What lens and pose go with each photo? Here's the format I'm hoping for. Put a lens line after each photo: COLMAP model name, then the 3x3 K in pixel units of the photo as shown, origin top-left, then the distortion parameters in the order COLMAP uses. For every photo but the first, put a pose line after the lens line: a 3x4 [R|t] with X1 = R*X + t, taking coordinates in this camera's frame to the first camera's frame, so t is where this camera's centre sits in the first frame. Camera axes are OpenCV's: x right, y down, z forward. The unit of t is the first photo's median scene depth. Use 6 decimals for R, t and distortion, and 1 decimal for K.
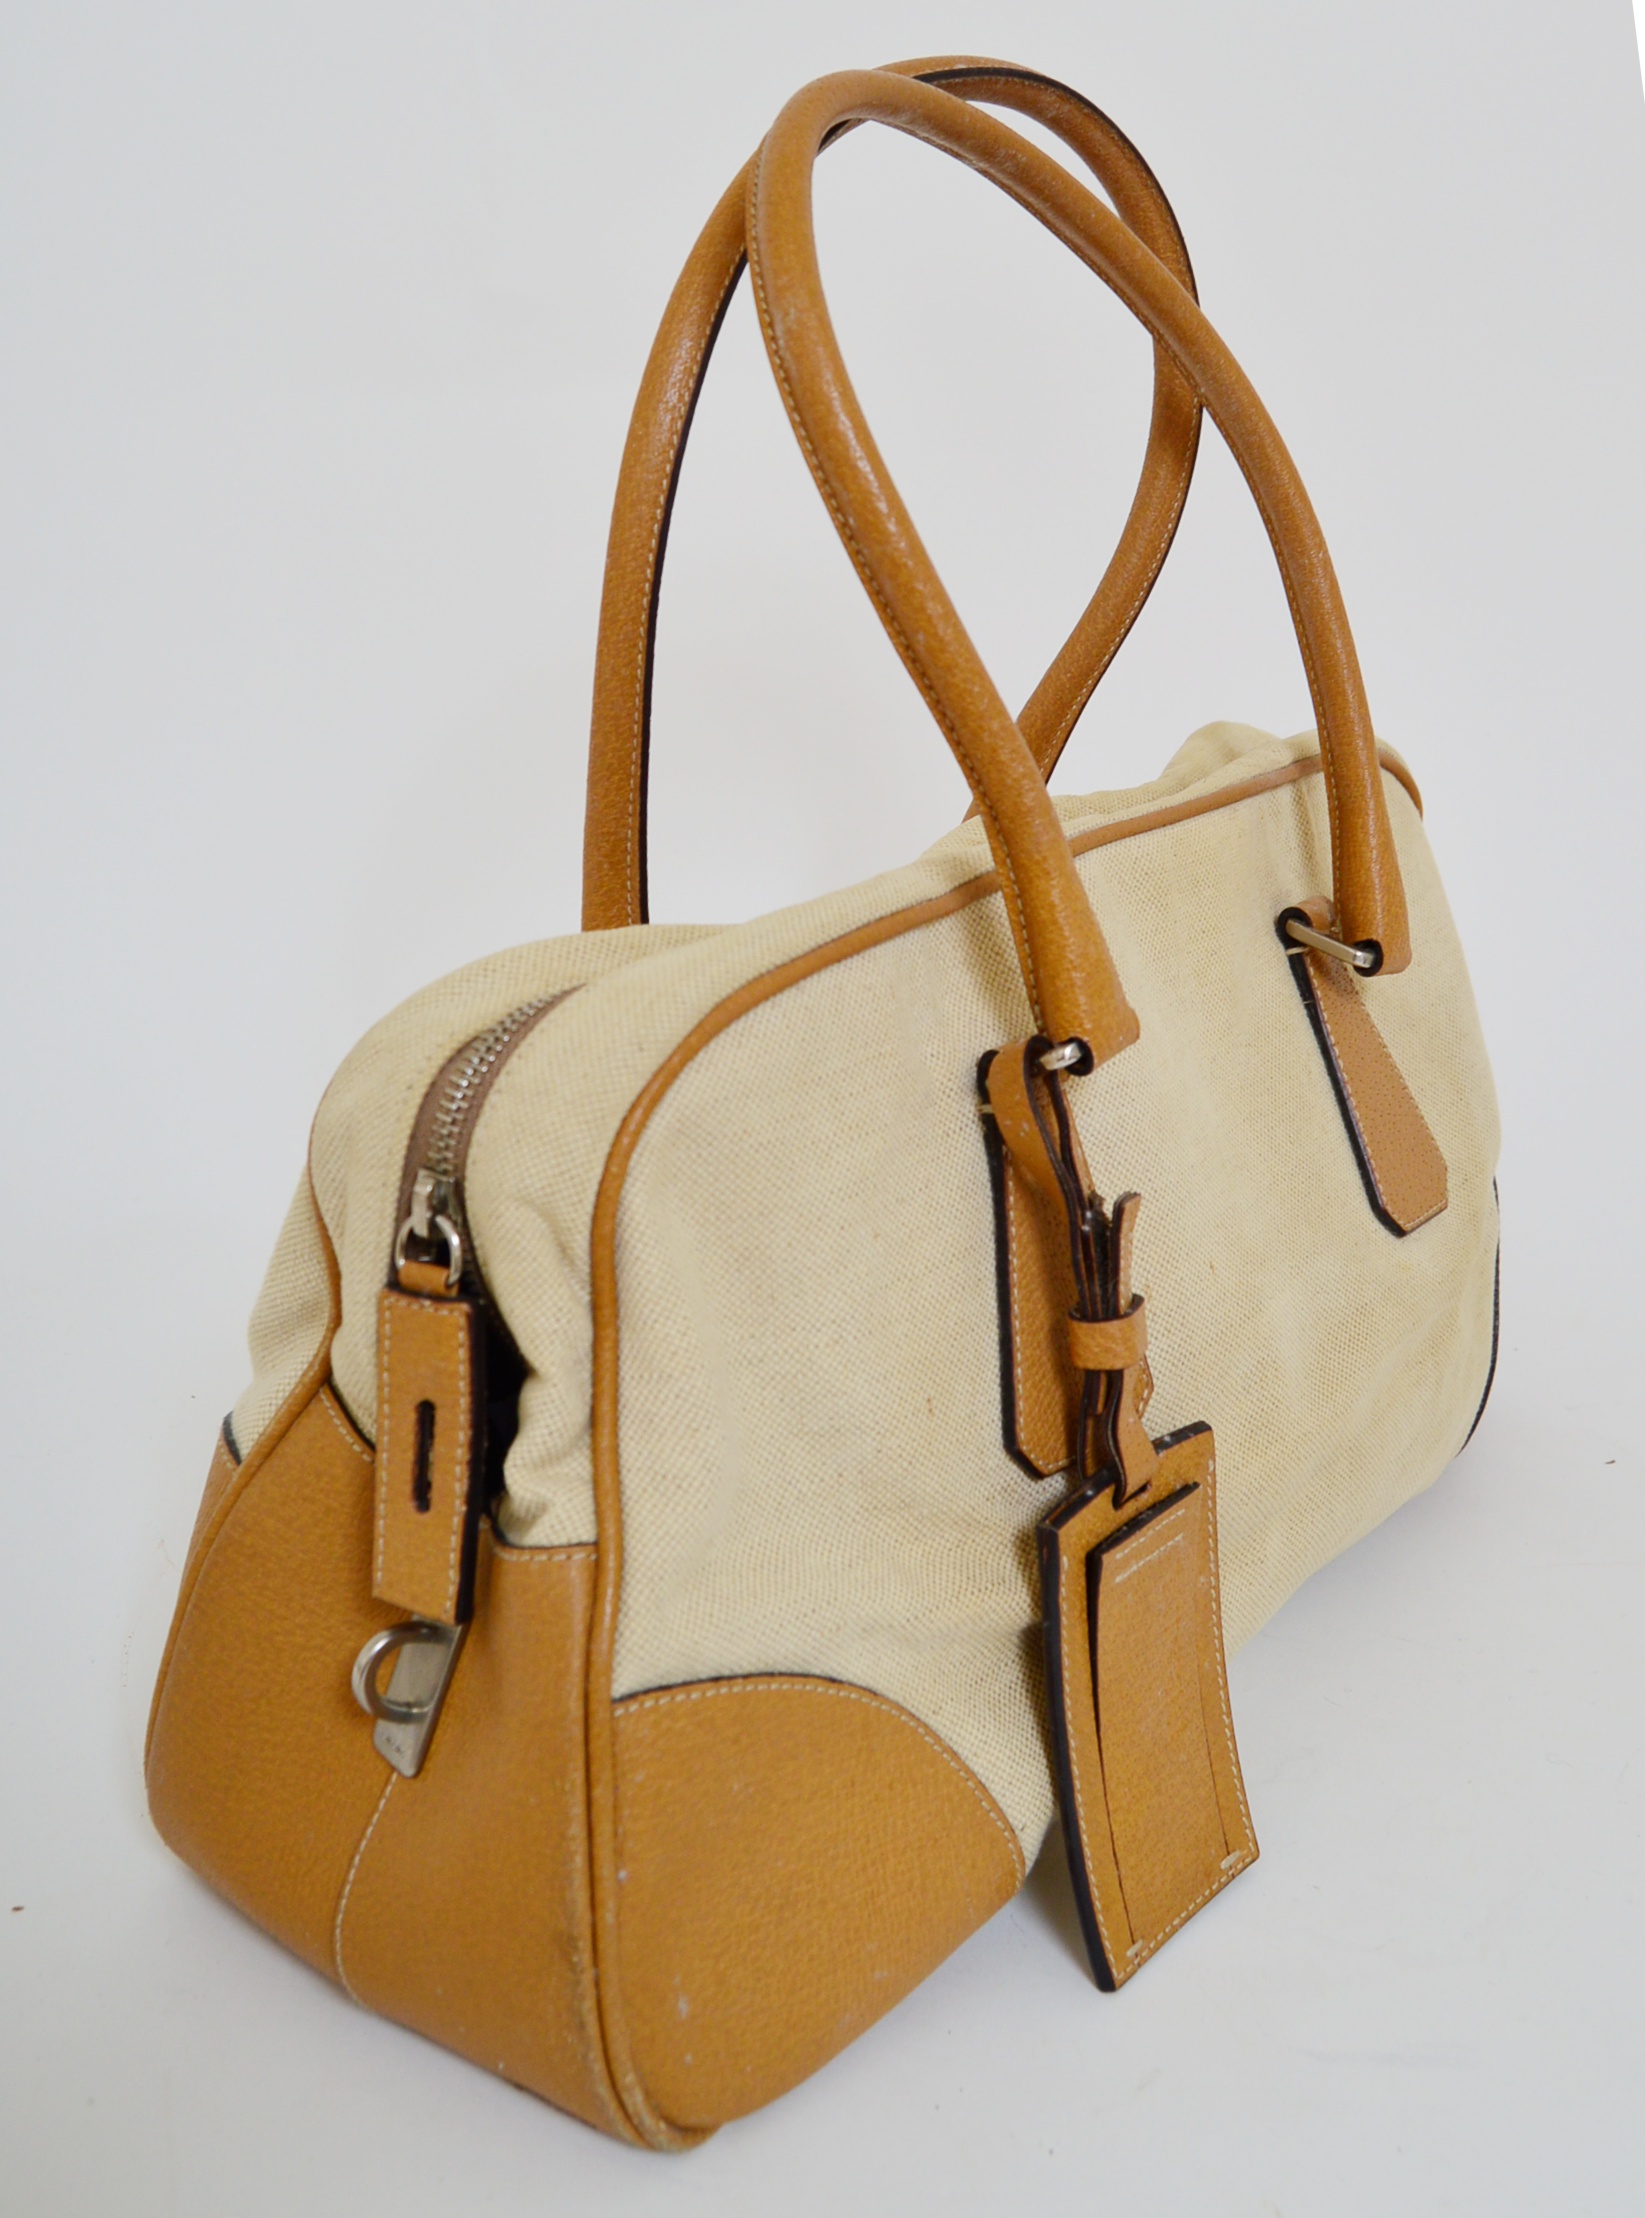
lens RADIAL K [[2078.0, 0, 822.5], [0, 2078.0, 1109.0], [0, 0, 1]] dist [-0.057350, -0.018342]
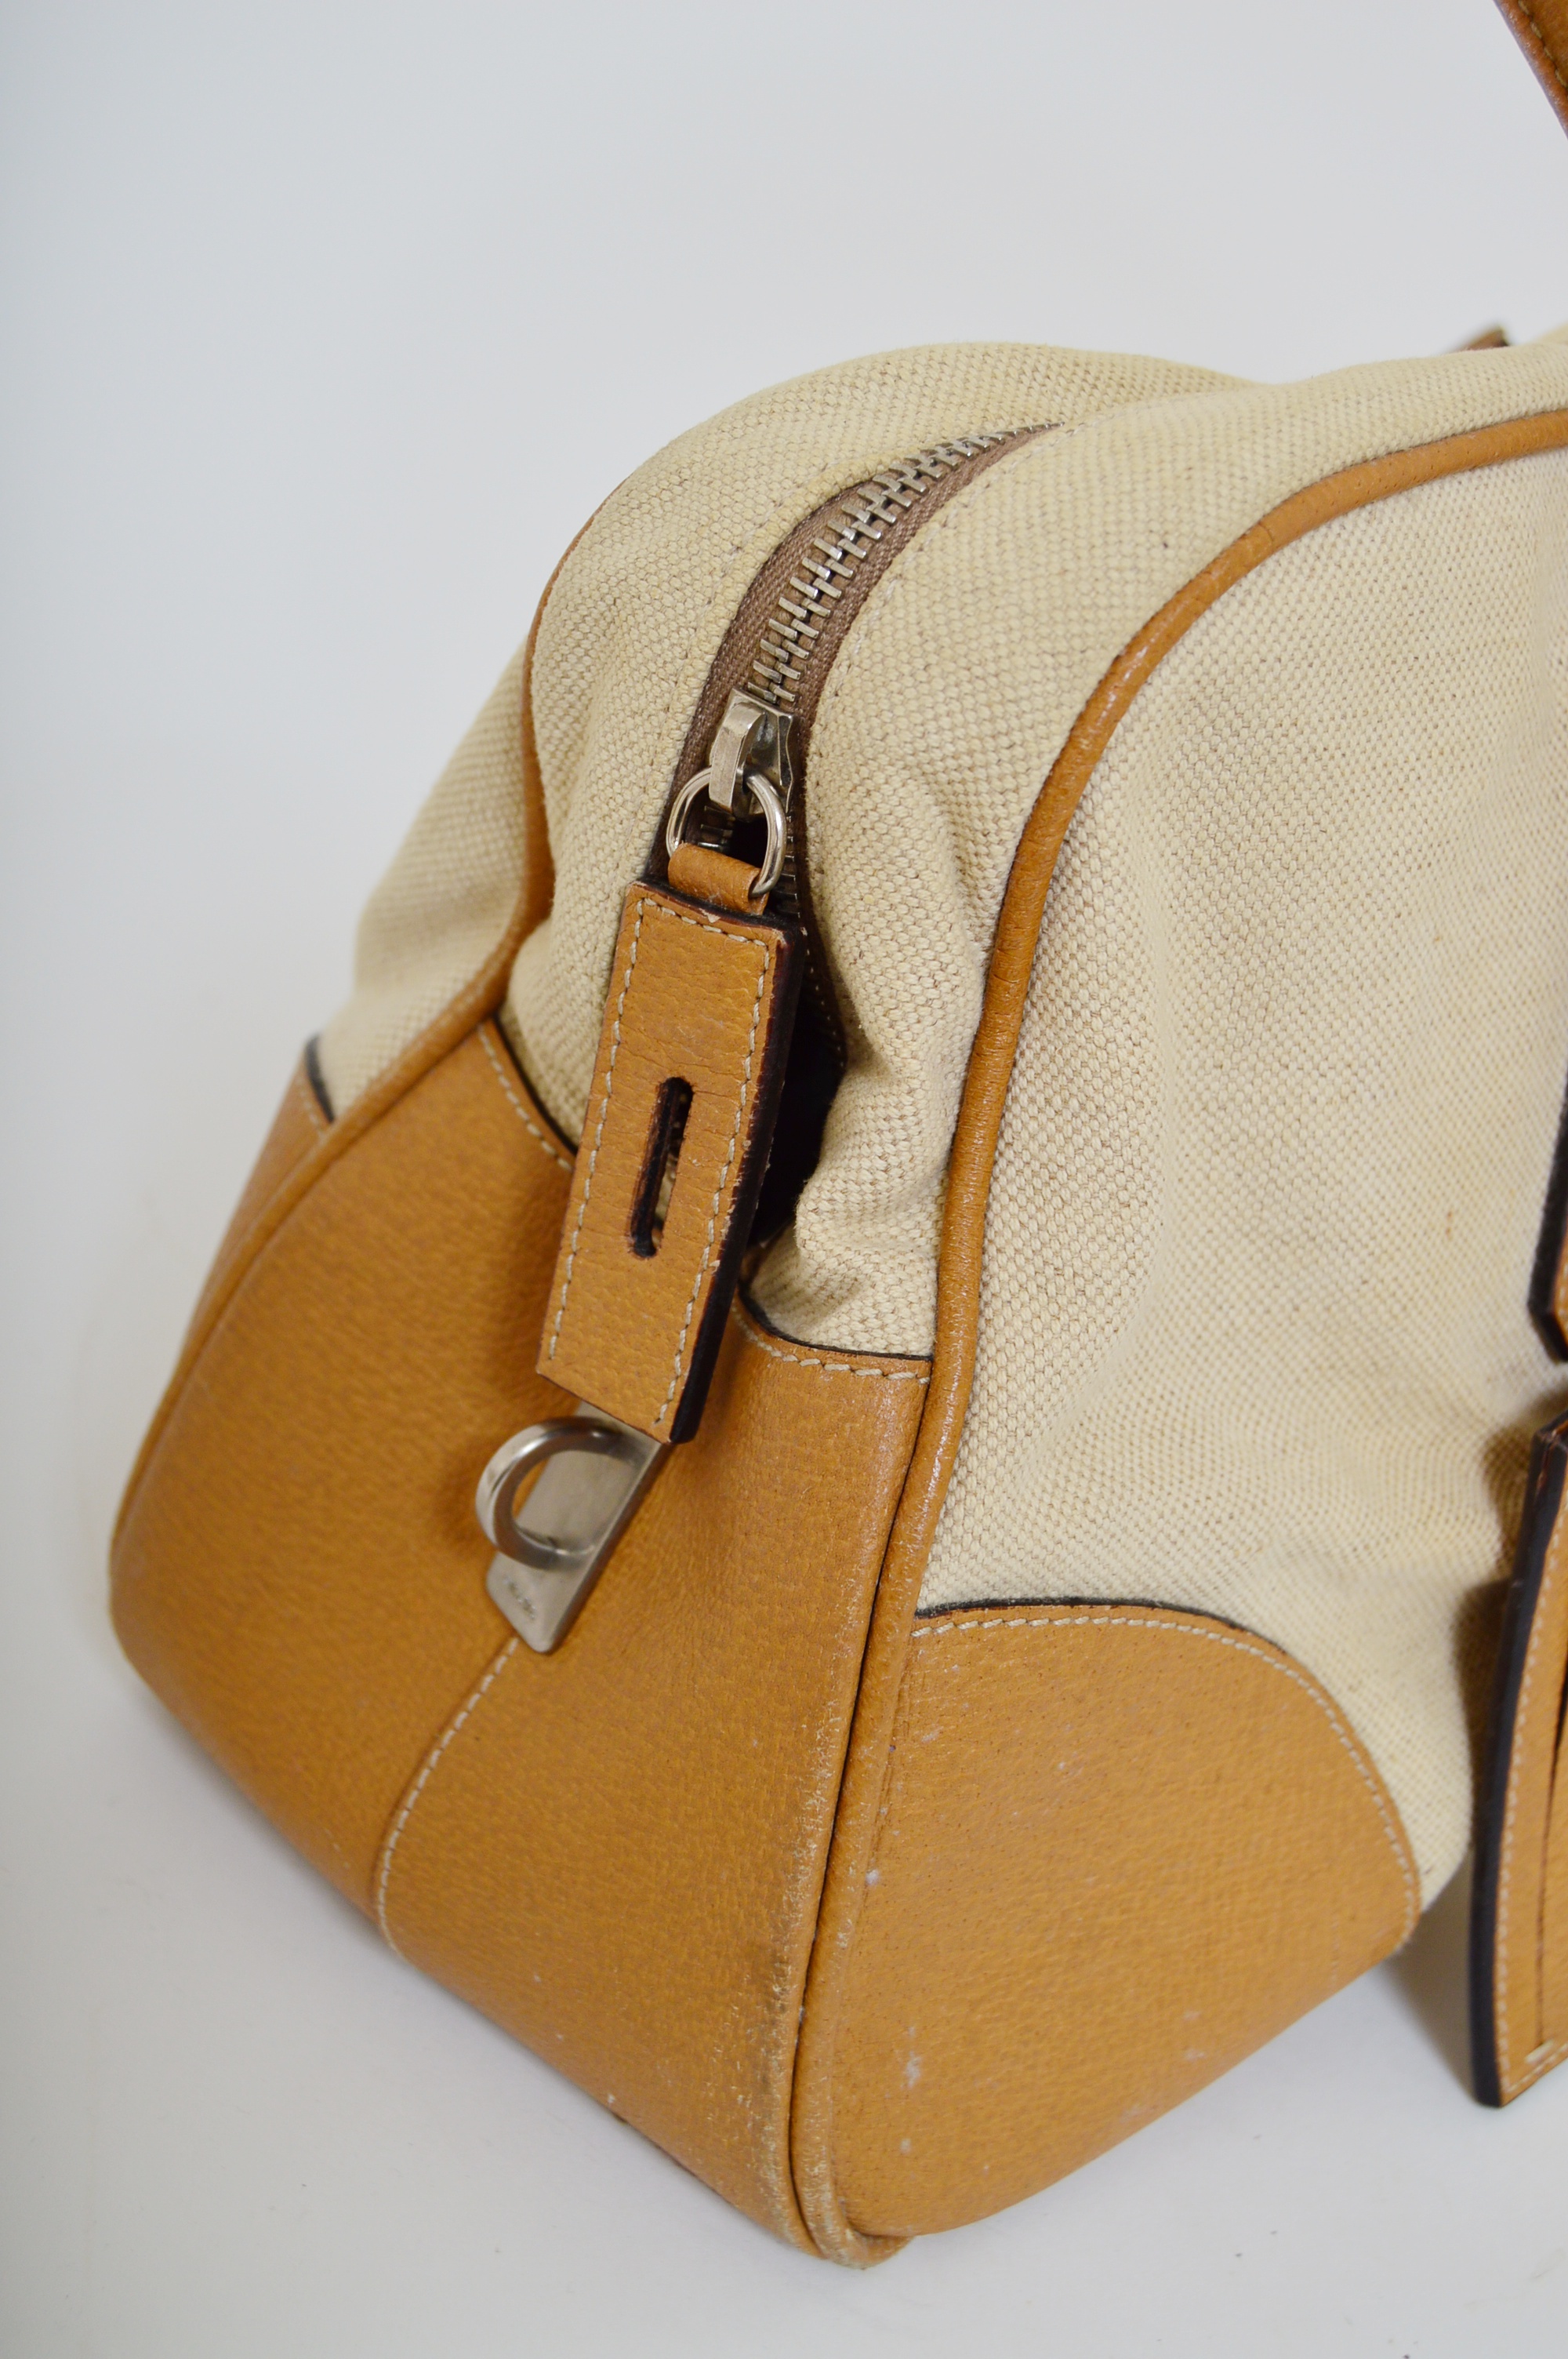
lens RADIAL K [[2327.7, 0, 784.0], [0, 2327.7, 1179.5], [0, 0, 1]] dist [0.022411, -0.301527]
pose [[0.984635, 0.174573, -0.004199, -0.152729], [-0.171439, 0.970969, 0.166819, 0.050801], [0.033199, -0.163536, 0.985979, 0.325314]]
